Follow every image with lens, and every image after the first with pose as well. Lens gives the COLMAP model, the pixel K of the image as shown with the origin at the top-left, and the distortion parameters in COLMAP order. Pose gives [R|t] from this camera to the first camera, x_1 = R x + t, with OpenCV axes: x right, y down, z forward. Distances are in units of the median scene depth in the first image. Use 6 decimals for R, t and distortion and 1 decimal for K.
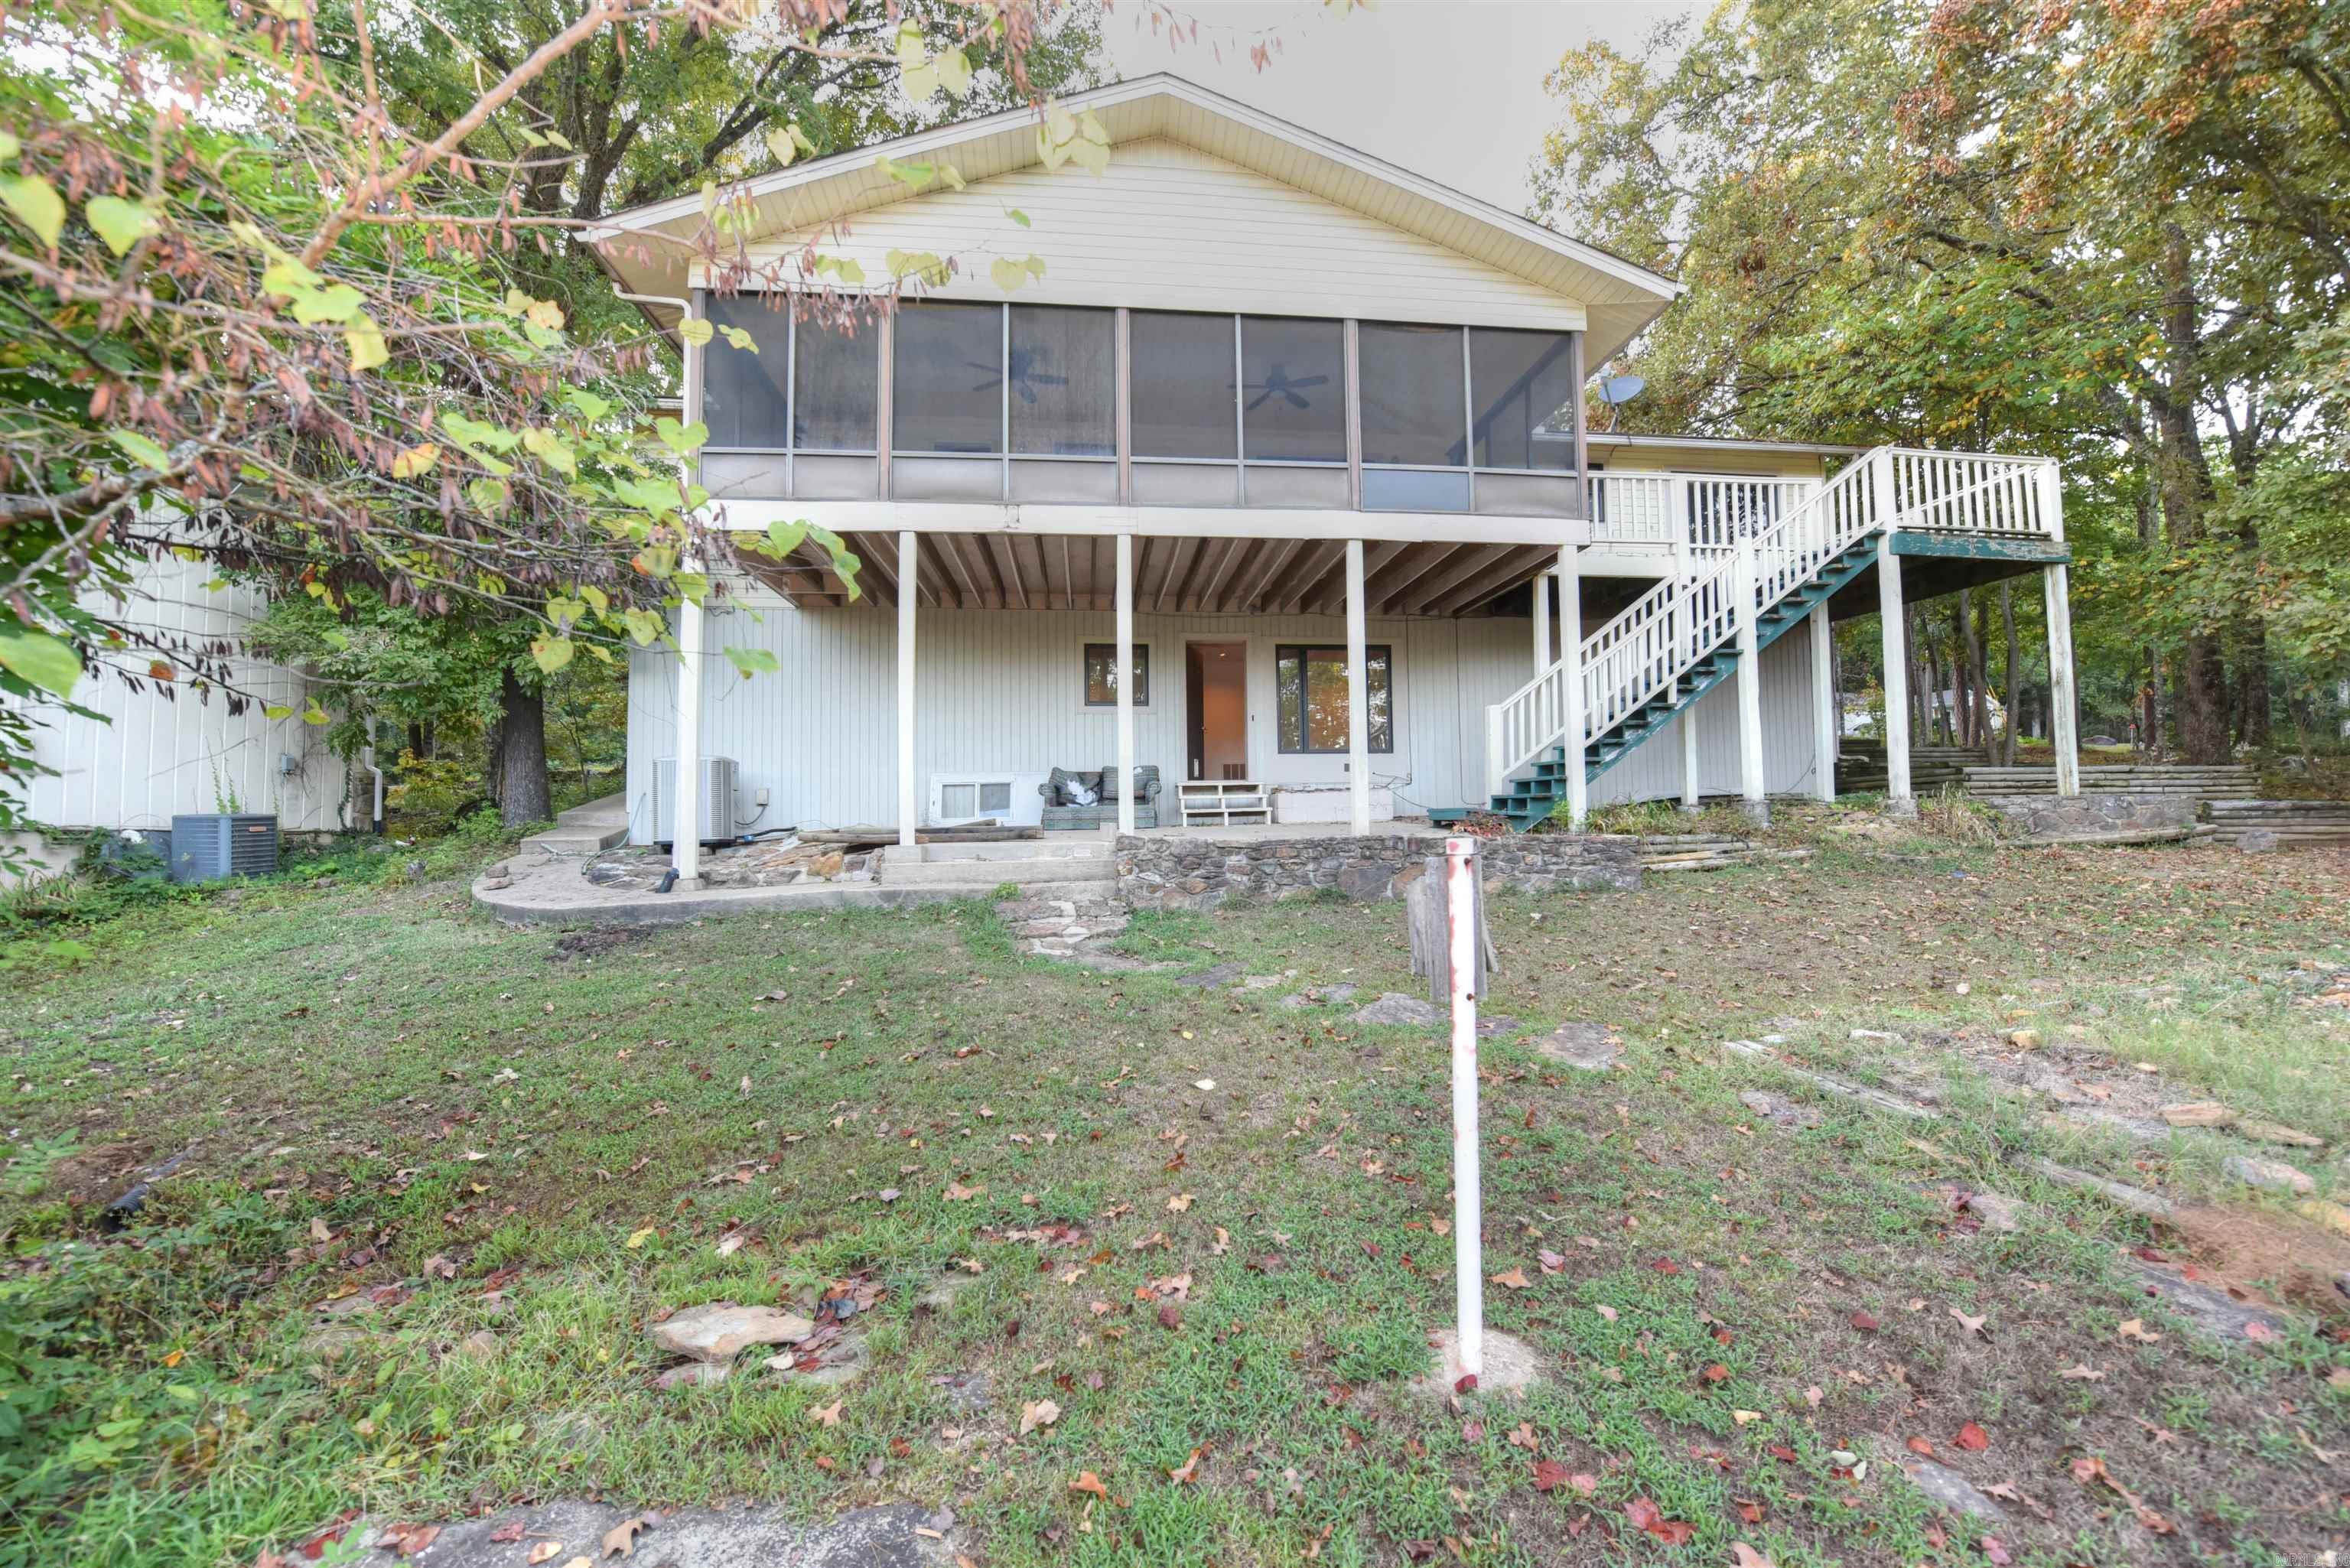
lens RADIAL K [[949.6, 0, 1176.8], [0, 949.6, 776.8], [0, 0, 1]] dist [-0.011454, -0.002477]
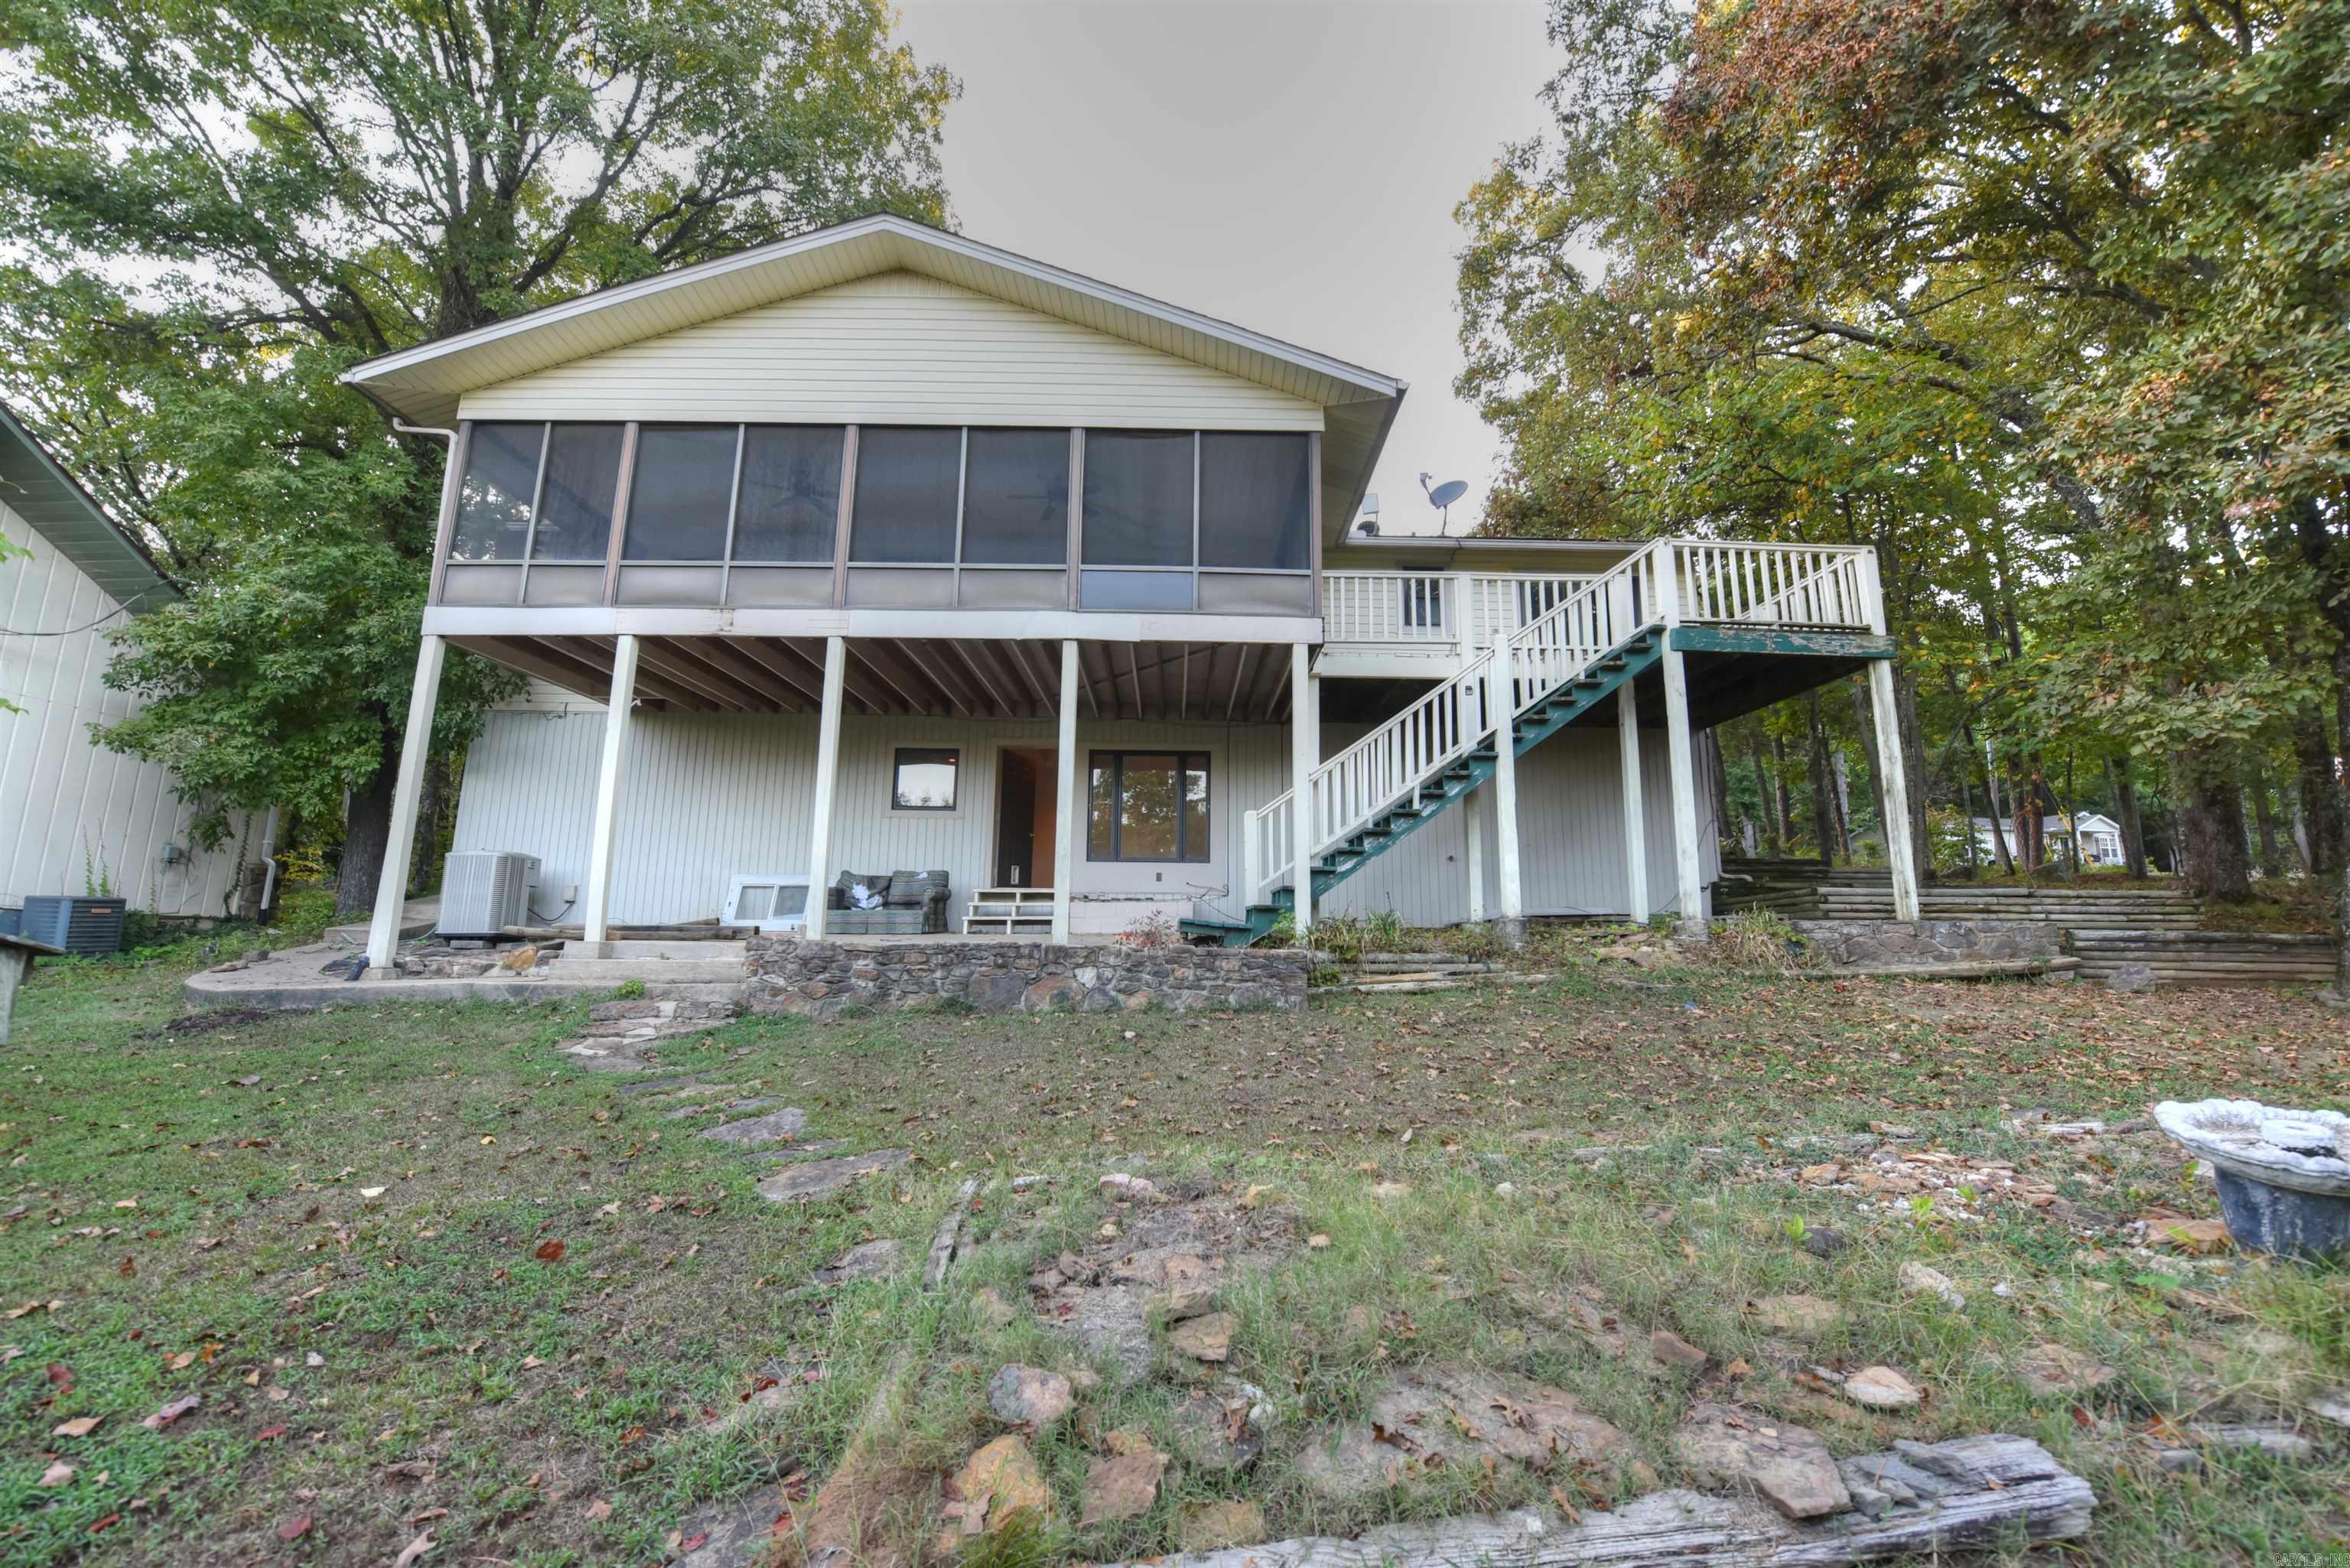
lens RADIAL K [[949.6, 0, 1176.1], [0, 949.6, 771.2], [0, 0, 1]] dist [-0.011454, -0.002477]
pose [[0.994304, 0.006464, -0.106384, 0.385391], [-0.020057, 0.991674, -0.127204, 0.007884], [0.104676, 0.128613, 0.986155, 0.054649]]
